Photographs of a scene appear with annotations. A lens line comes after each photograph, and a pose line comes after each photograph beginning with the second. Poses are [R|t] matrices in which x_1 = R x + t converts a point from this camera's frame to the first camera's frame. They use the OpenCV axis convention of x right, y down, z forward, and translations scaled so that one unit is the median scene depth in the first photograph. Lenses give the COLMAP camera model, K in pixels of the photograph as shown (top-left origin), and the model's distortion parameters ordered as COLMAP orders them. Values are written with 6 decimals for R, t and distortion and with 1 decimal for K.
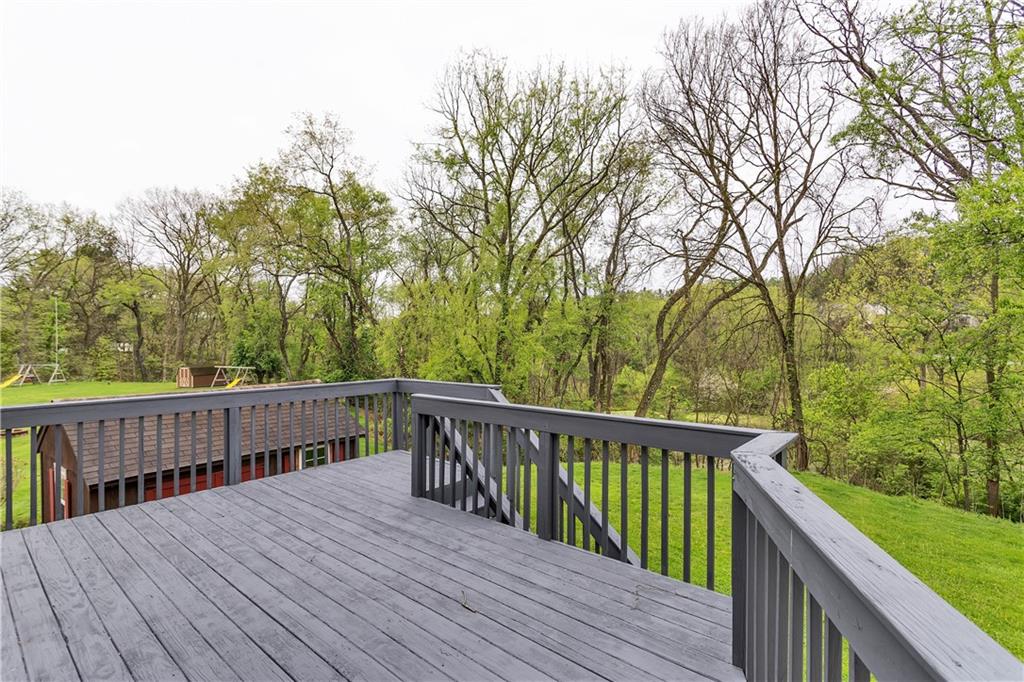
lens RADIAL K [[484.1, 0, 508.7], [0, 484.1, 343.4], [0, 0, 1]] dist [0.000808, -0.000254]
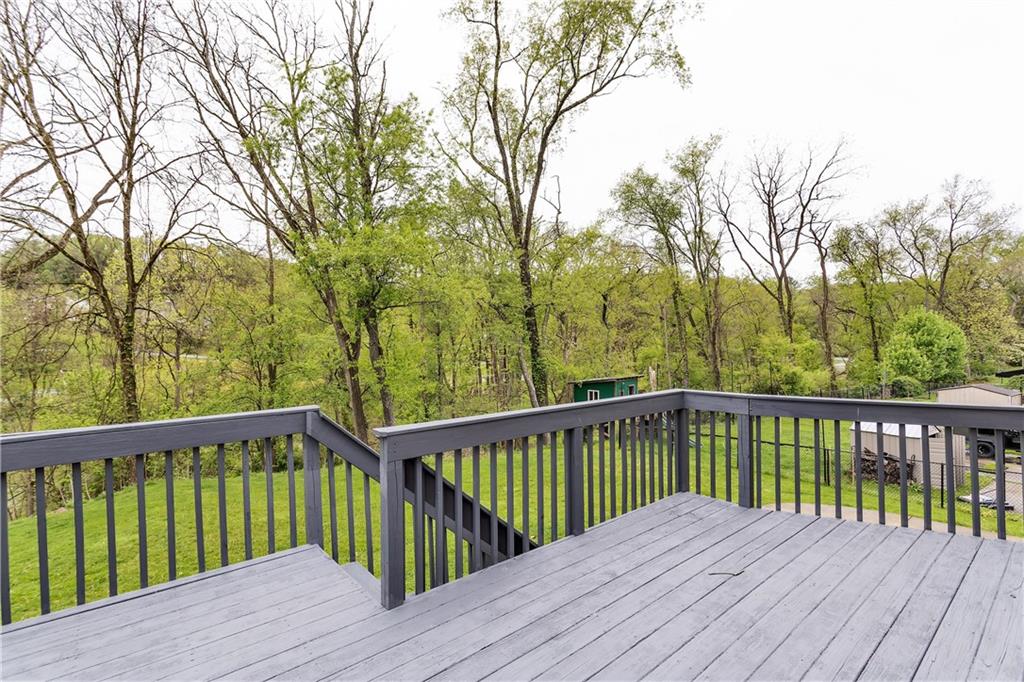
lens RADIAL K [[484.6, 0, 510.1], [0, 484.6, 342.3], [0, 0, 1]] dist [0.004382, 0.000432]
pose [[0.163759, -0.013039, 0.986414, -0.996080], [0.006984, 0.999903, 0.012058, -0.003084], [-0.986476, 0.004914, 0.163834, 1.047469]]
